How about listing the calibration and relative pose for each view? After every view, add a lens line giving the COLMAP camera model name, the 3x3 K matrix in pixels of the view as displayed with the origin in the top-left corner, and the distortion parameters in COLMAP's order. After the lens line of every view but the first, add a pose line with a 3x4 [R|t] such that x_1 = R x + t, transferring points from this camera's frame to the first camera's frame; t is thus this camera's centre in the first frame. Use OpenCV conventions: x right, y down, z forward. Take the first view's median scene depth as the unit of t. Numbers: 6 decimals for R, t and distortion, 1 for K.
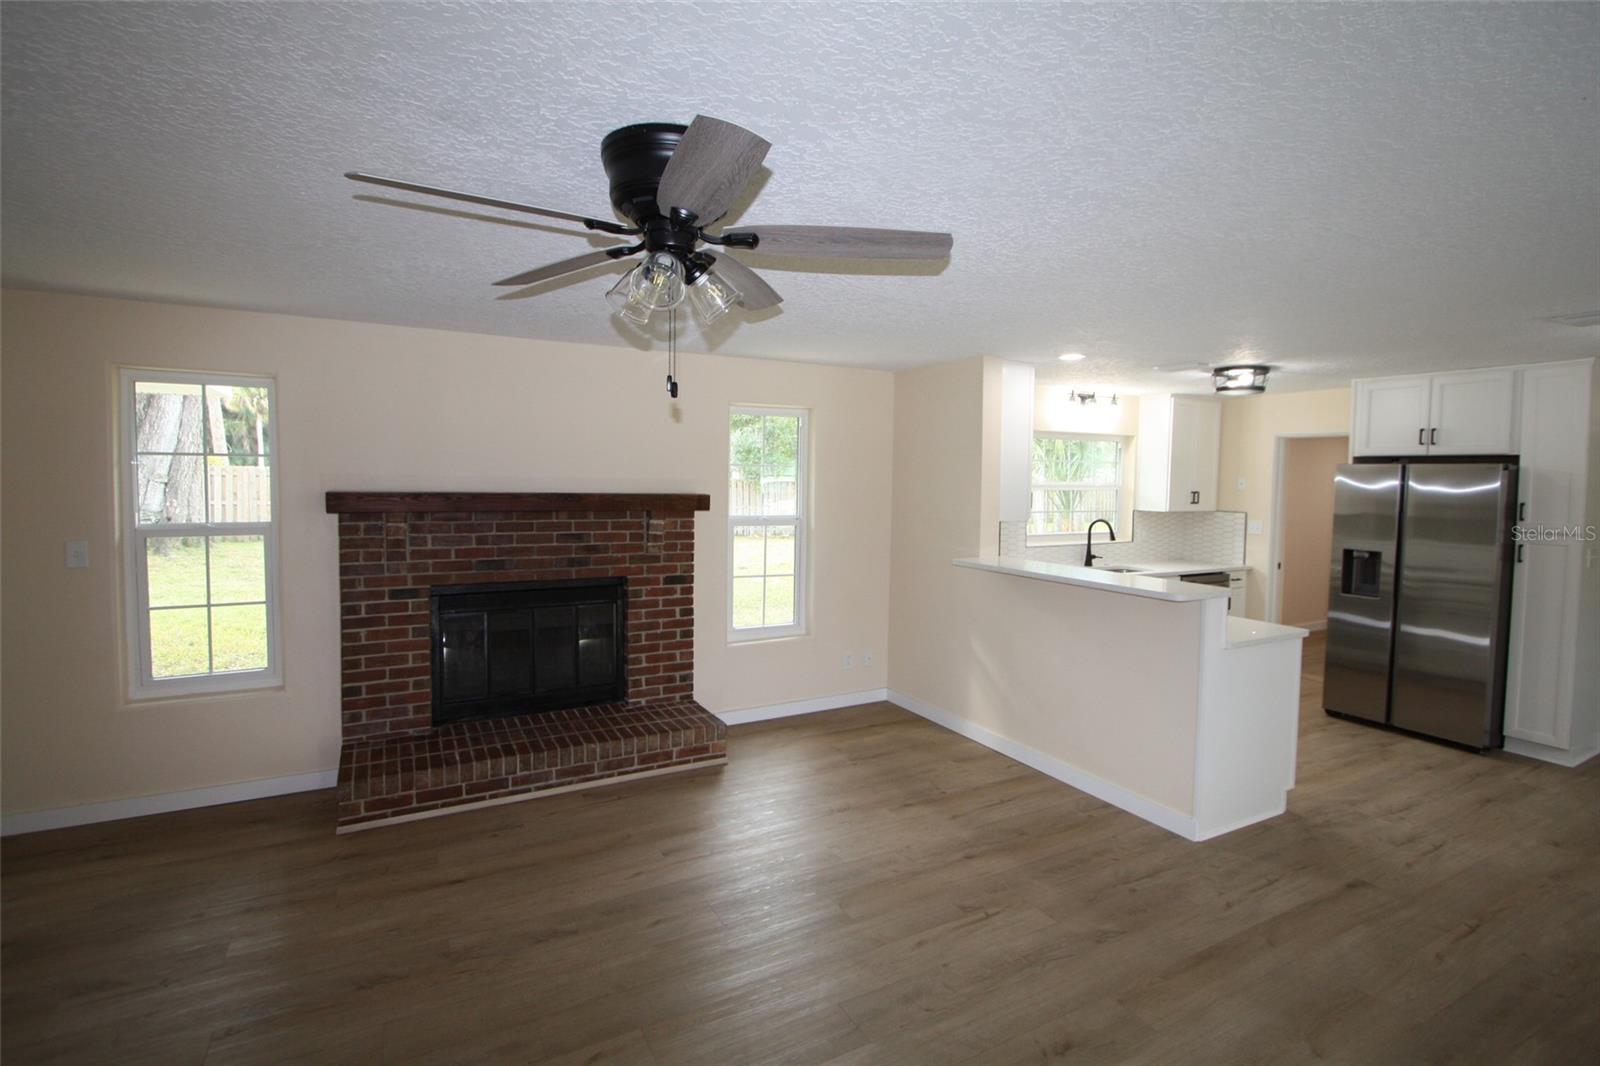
lens RADIAL K [[756.1, 0, 802.2], [0, 756.1, 518.5], [0, 0, 1]] dist [-0.013945, 0.001827]
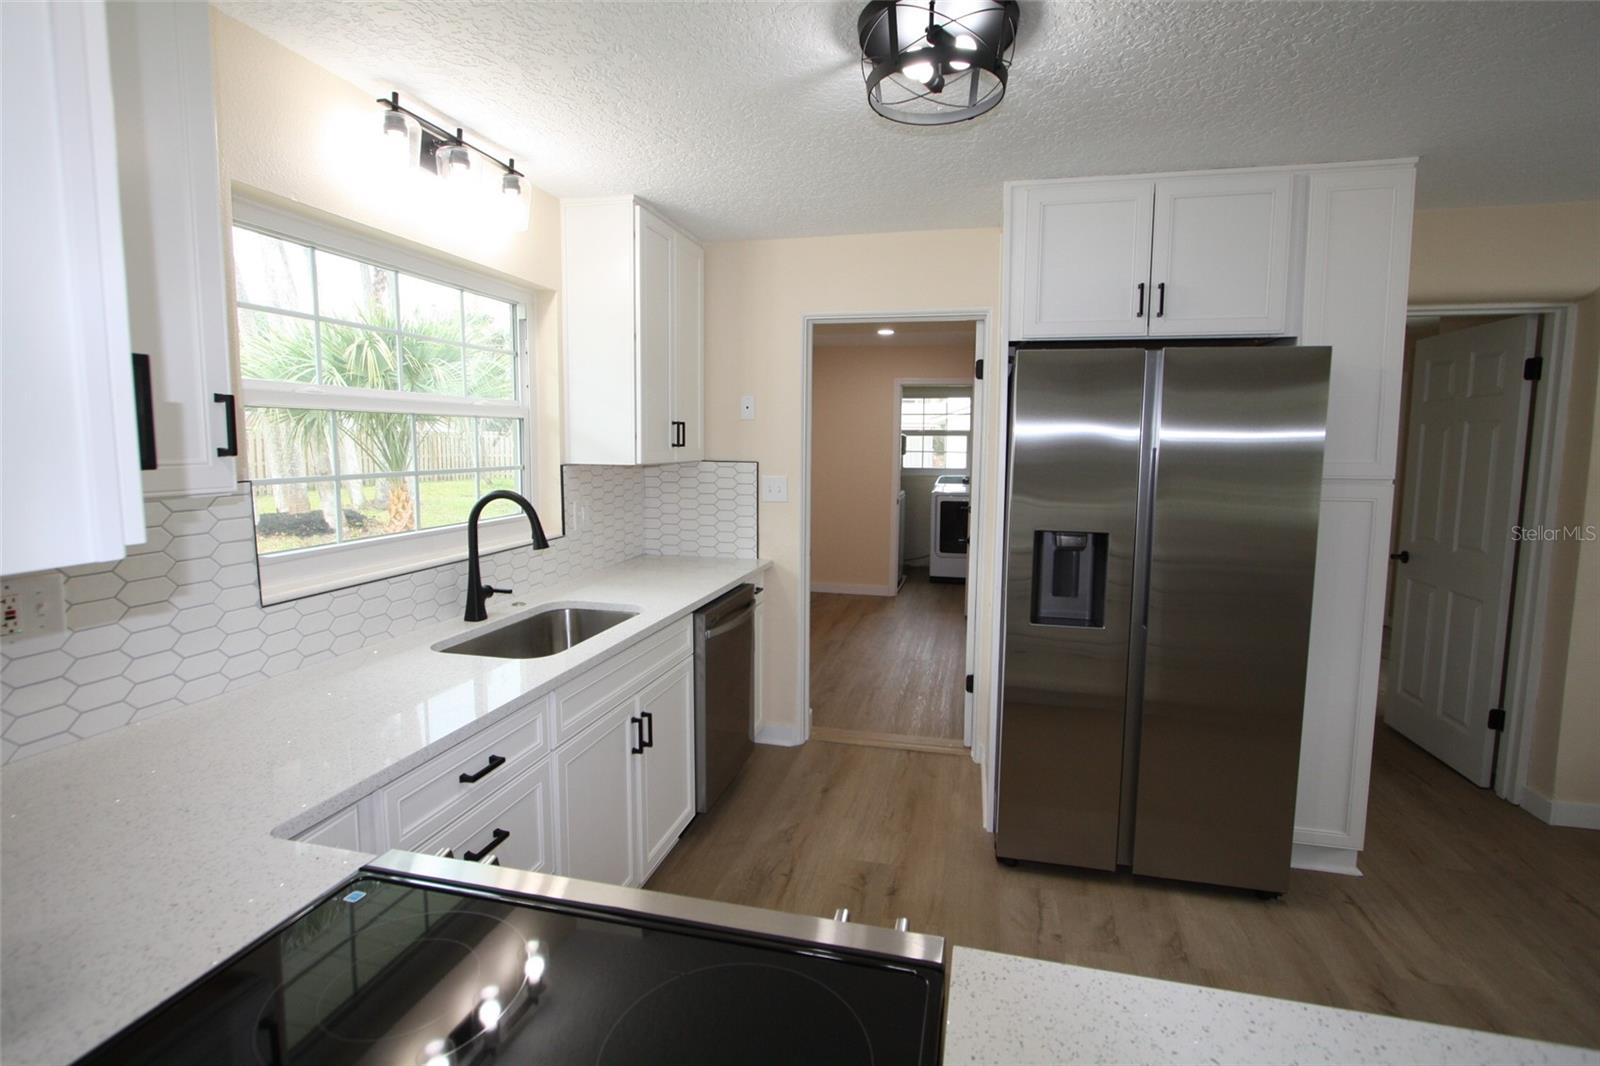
lens RADIAL K [[756.1, 0, 798.6], [0, 756.1, 517.1], [0, 0, 1]] dist [-0.013945, 0.001827]
pose [[0.672945, -0.083239, 0.734994, 0.311000], [0.041045, 0.996319, 0.075254, -0.011407], [-0.738553, -0.020474, 0.673885, 0.905308]]
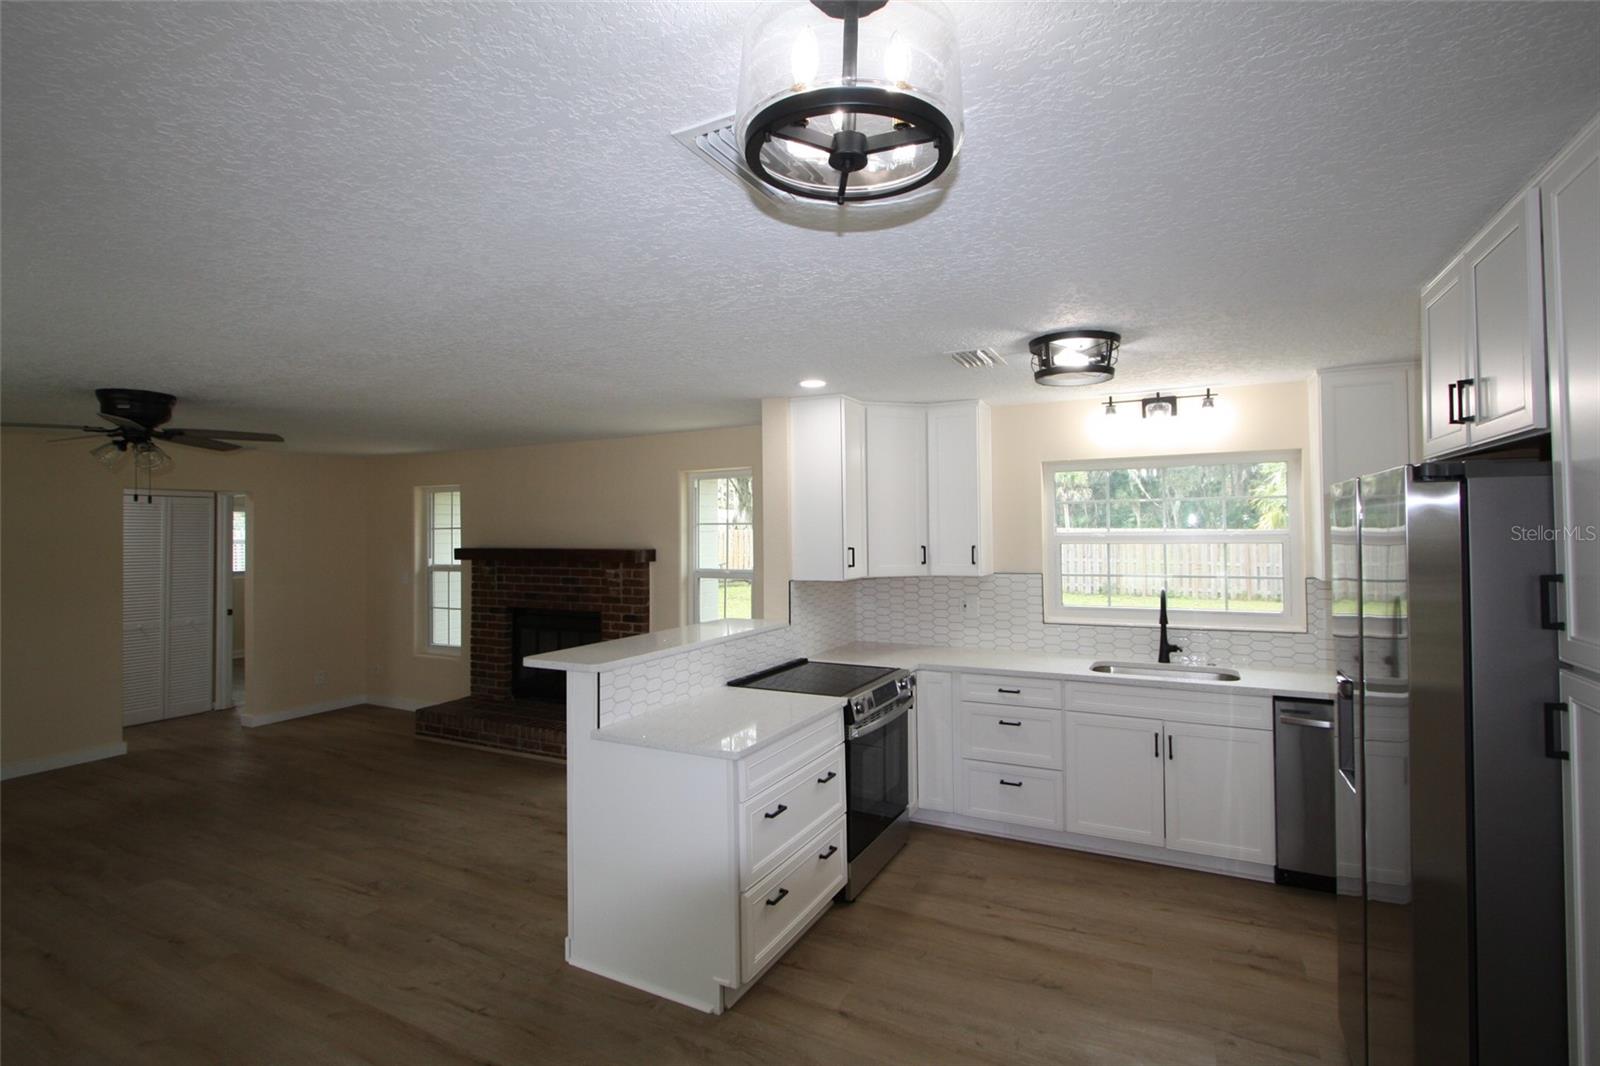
lens RADIAL K [[756.1, 0, 805.2], [0, 756.1, 525.2], [0, 0, 1]] dist [-0.013945, 0.001827]
pose [[0.564387, -0.026414, -0.825087, 1.046959], [-0.028186, 0.998289, -0.051240, -0.016595], [0.825029, 0.052175, 0.562677, 0.546567]]
